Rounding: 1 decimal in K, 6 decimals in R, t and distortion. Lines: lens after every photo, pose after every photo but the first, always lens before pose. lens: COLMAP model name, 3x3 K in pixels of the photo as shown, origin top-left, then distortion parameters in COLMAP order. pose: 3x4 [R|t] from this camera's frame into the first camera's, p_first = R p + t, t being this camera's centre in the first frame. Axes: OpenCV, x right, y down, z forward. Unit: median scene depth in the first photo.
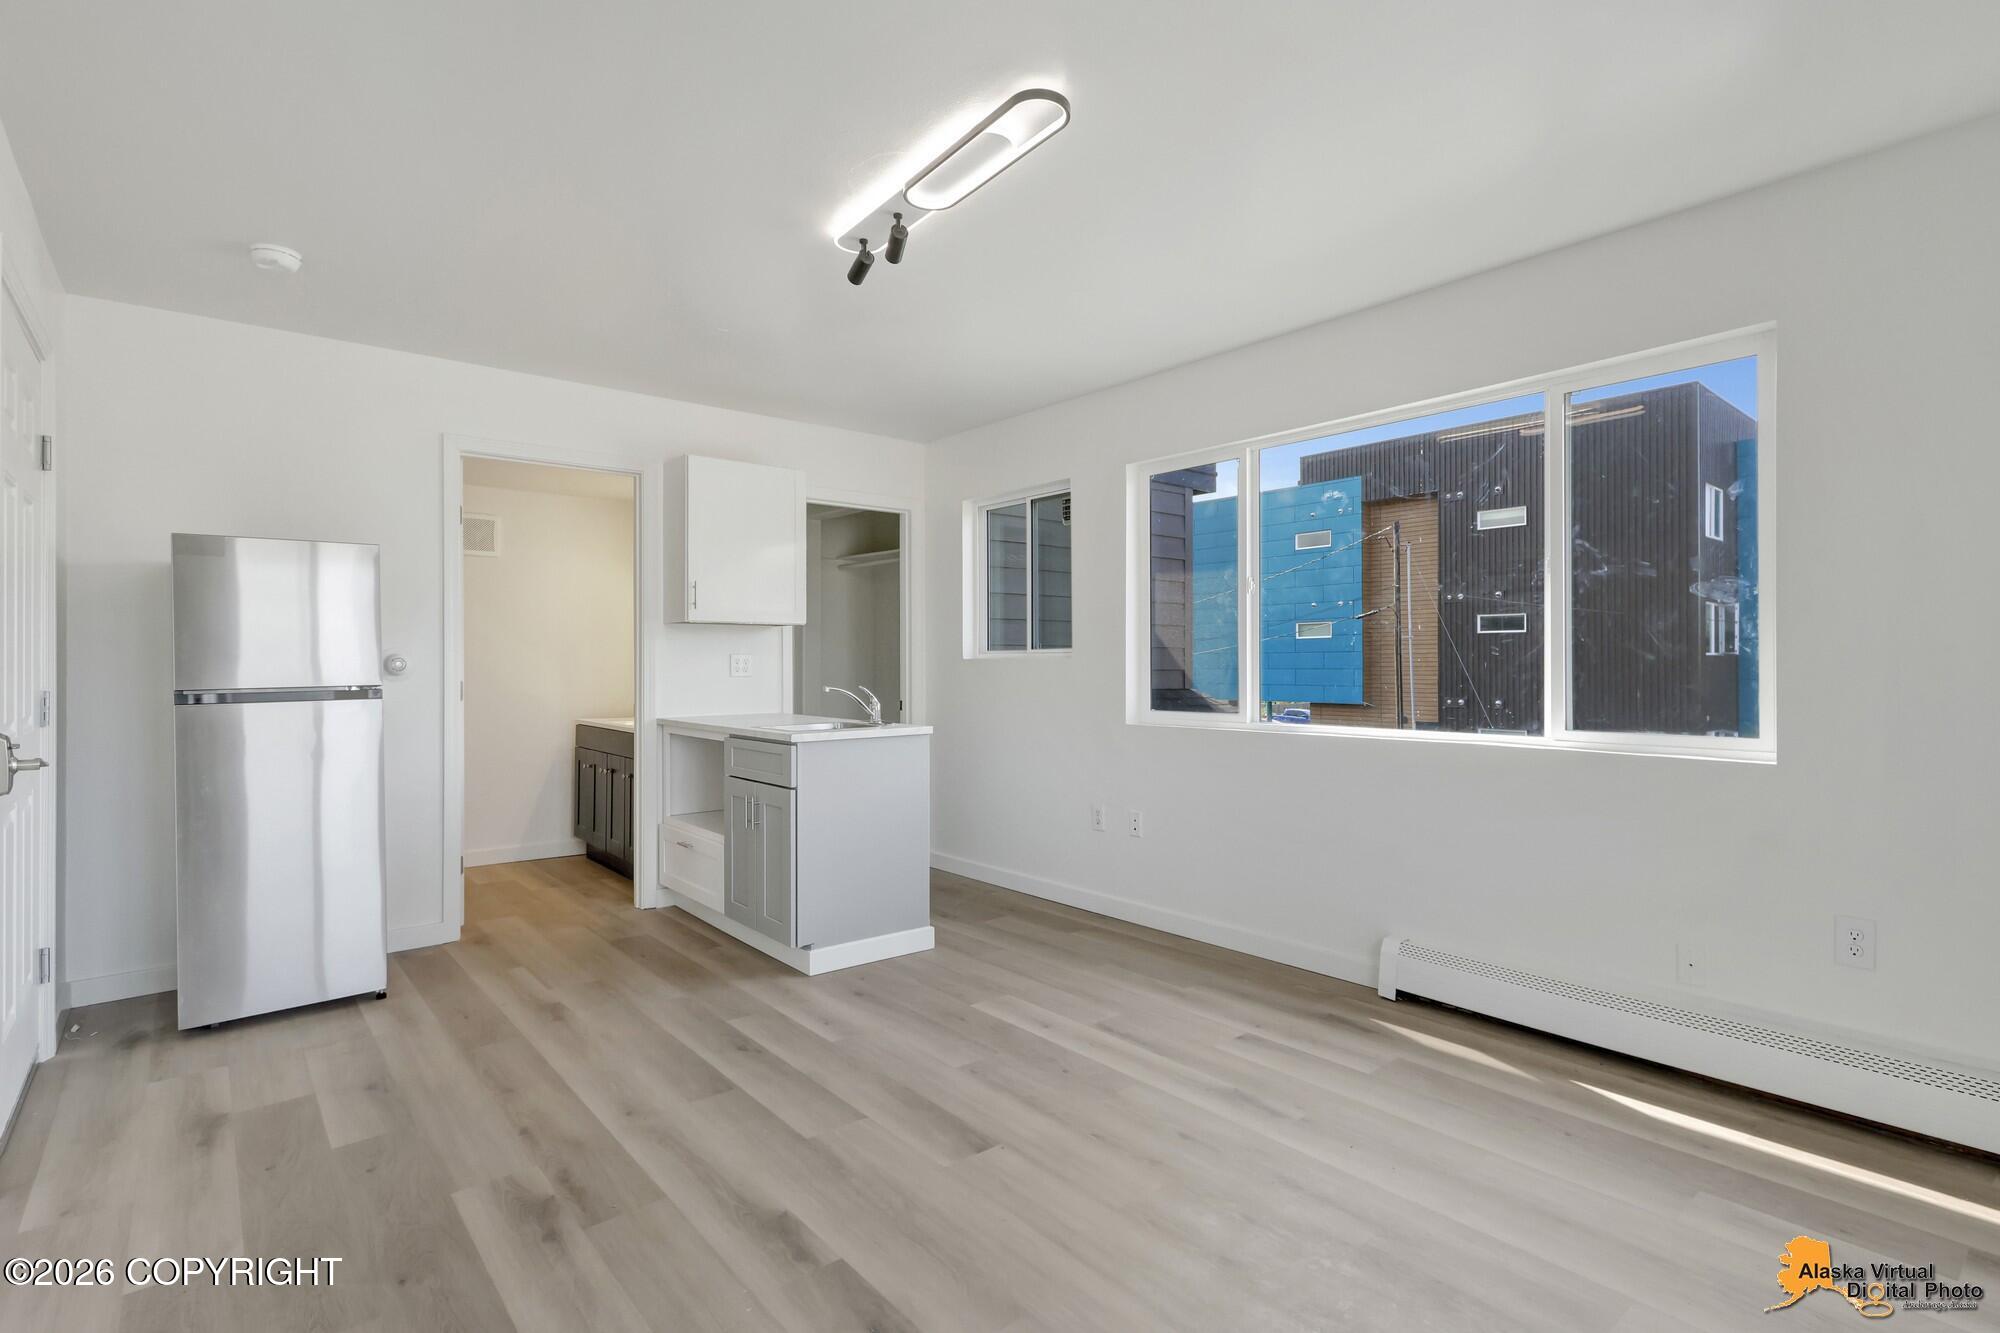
lens RADIAL K [[975.9, 0, 973.7], [0, 975.9, 660.9], [0, 0, 1]] dist [0.000544, -0.000917]
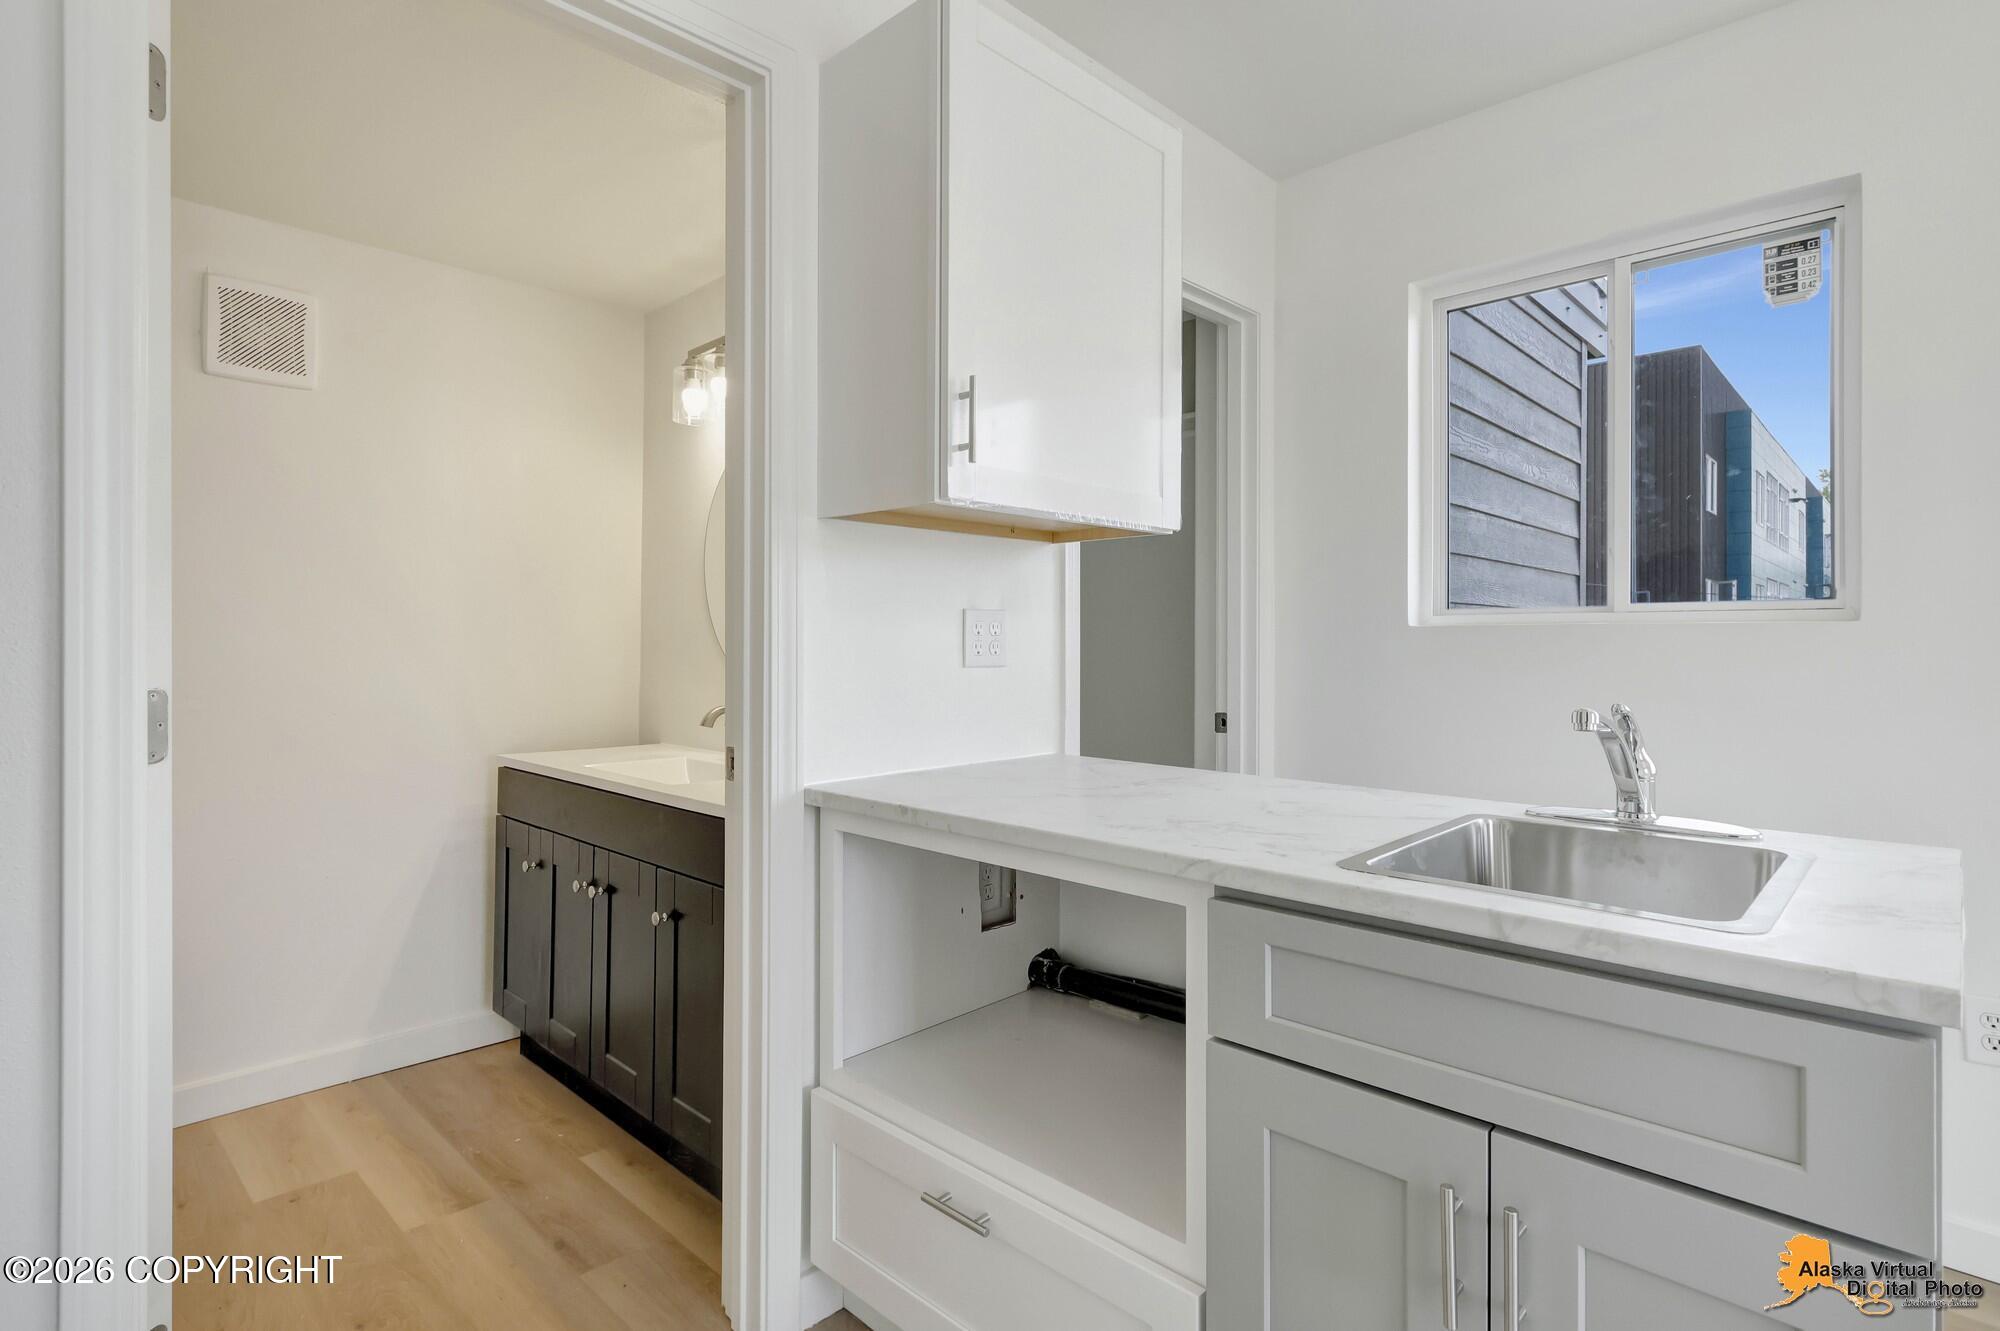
lens RADIAL K [[992.4, 0, 959.6], [0, 992.4, 643.0], [0, 0, 1]] dist [-0.002376, -0.000519]
pose [[0.993382, 0.004773, 0.114759, -0.411669], [-0.004820, 0.999988, 0.000130, 0.009248], [-0.114757, -0.000682, 0.993393, 0.858066]]
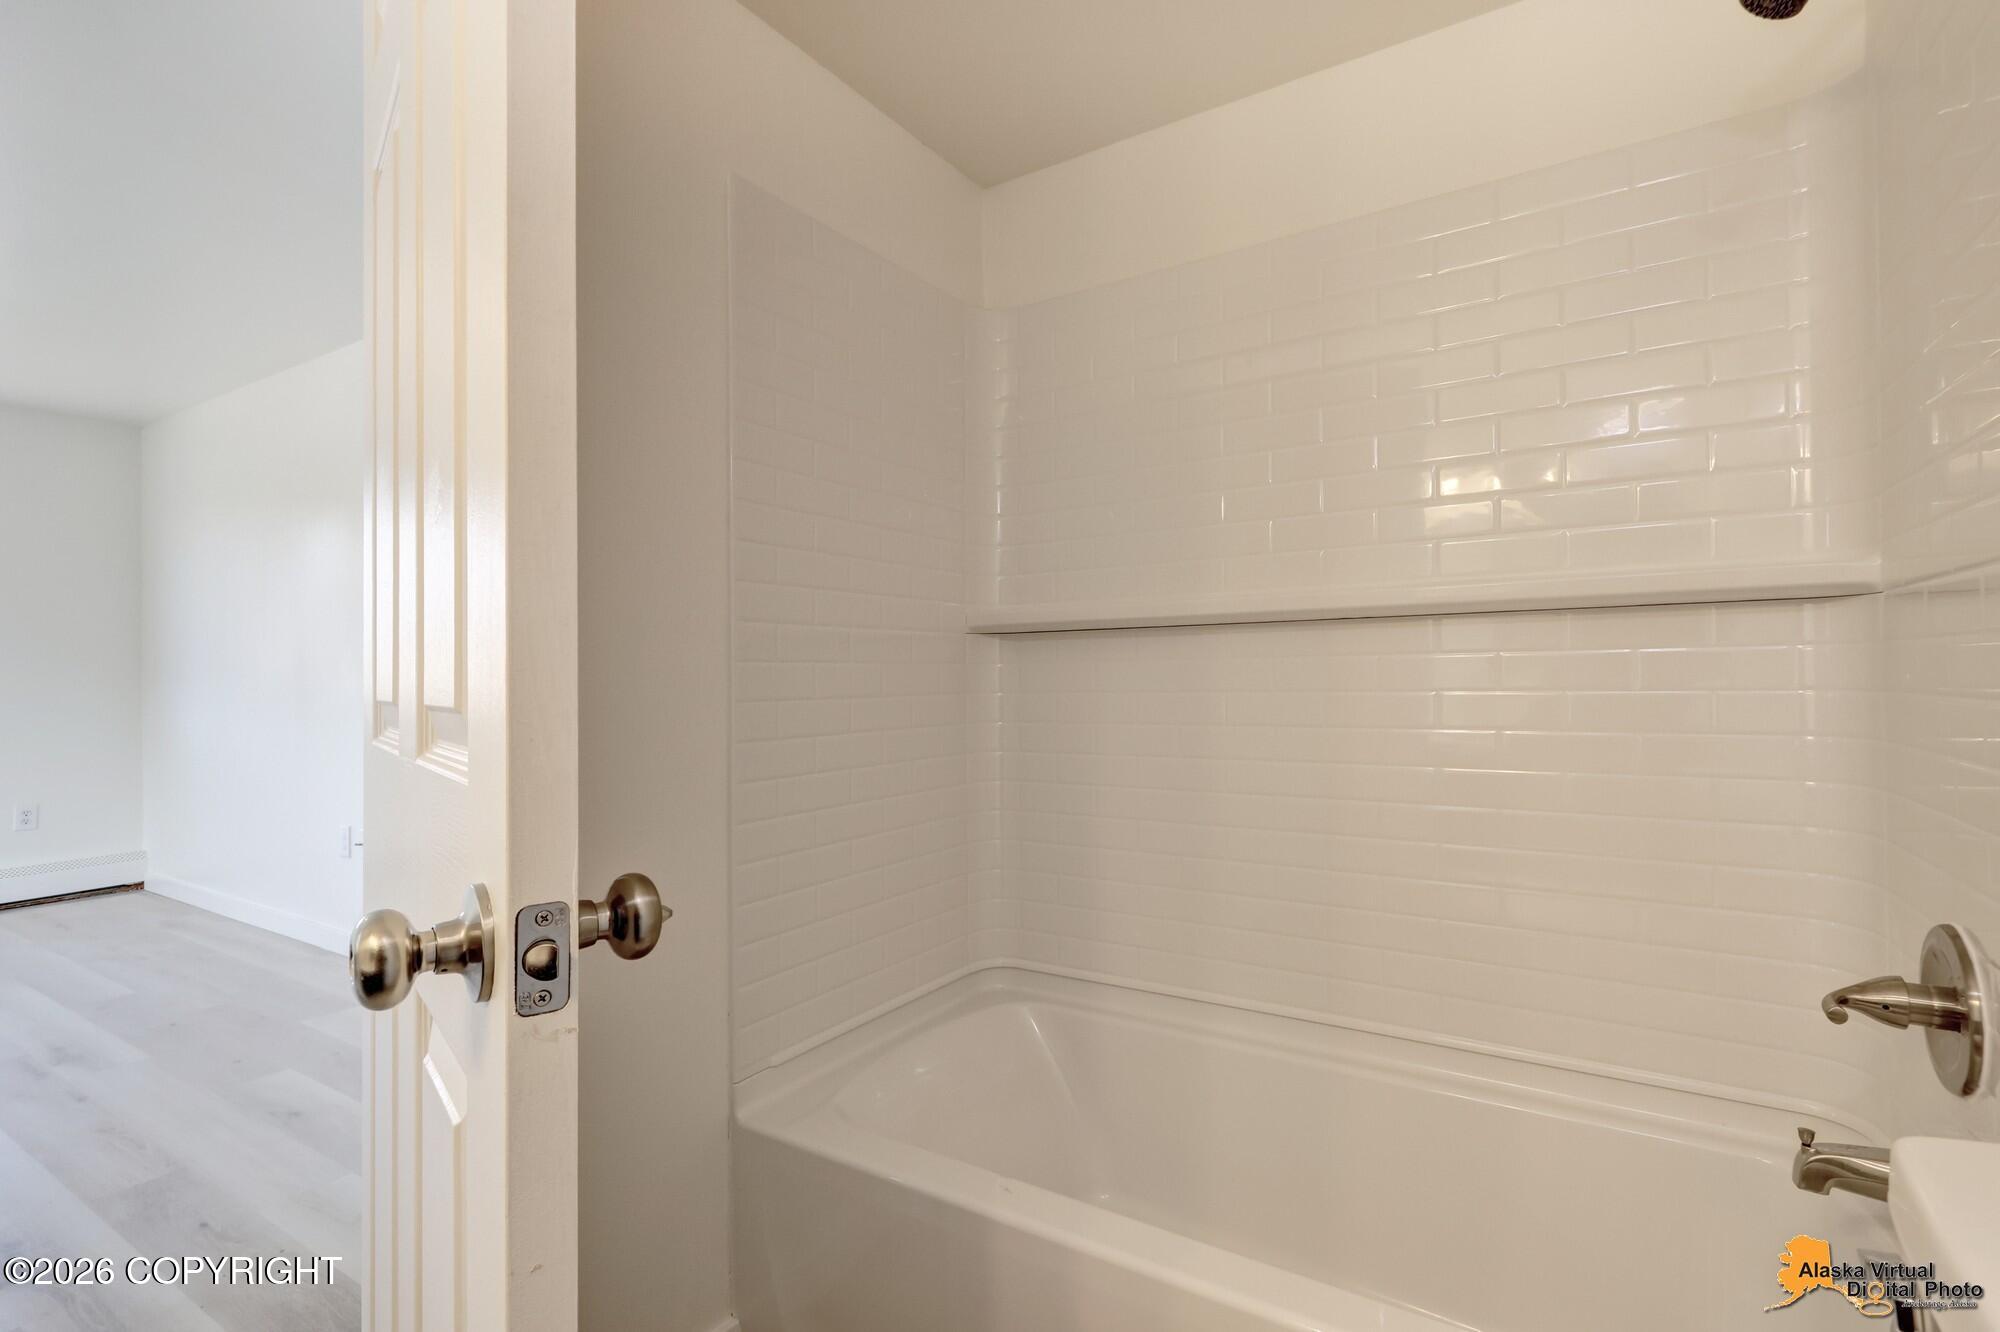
lens RADIAL K [[915.2, 0, 974.8], [0, 915.2, 677.0], [0, 0, 1]] dist [0.007495, 0.000124]
pose [[-0.941707, 0.003560, -0.336417, -0.729323], [0.005707, 0.999969, -0.005392, 0.020862], [0.336387, -0.006998, -0.941698, 1.598024]]
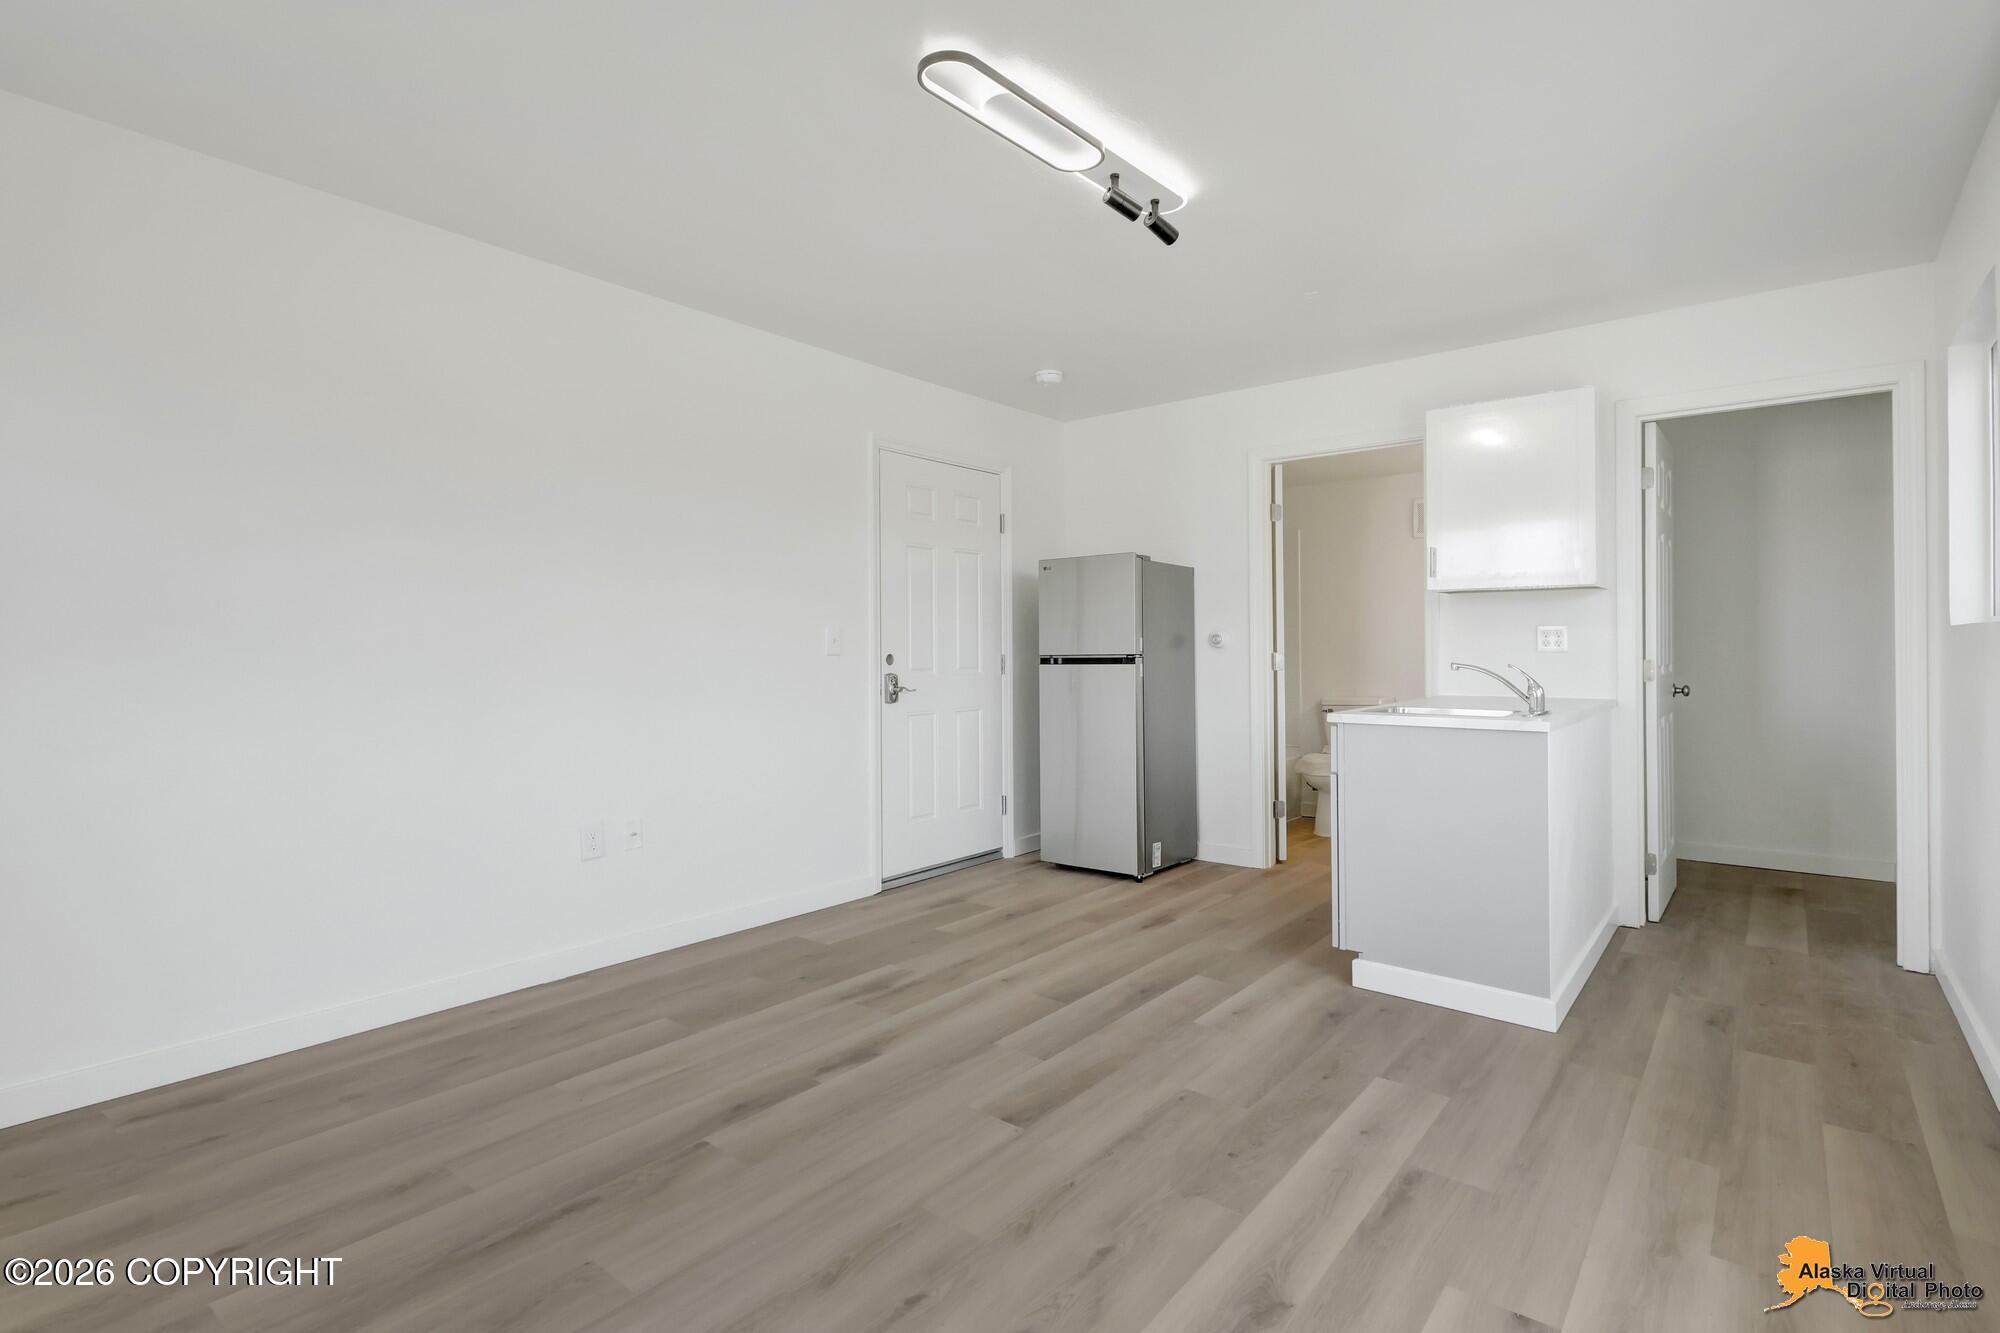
lens RADIAL K [[923.4, 0, 983.3], [0, 923.4, 641.6], [0, 0, 1]] dist [0.000941, 0.000165]
pose [[0.198252, -0.003443, -0.980145, 0.617644], [0.005290, 0.999983, -0.002443, 0.009499], [0.980137, -0.004701, 0.198267, 0.526535]]
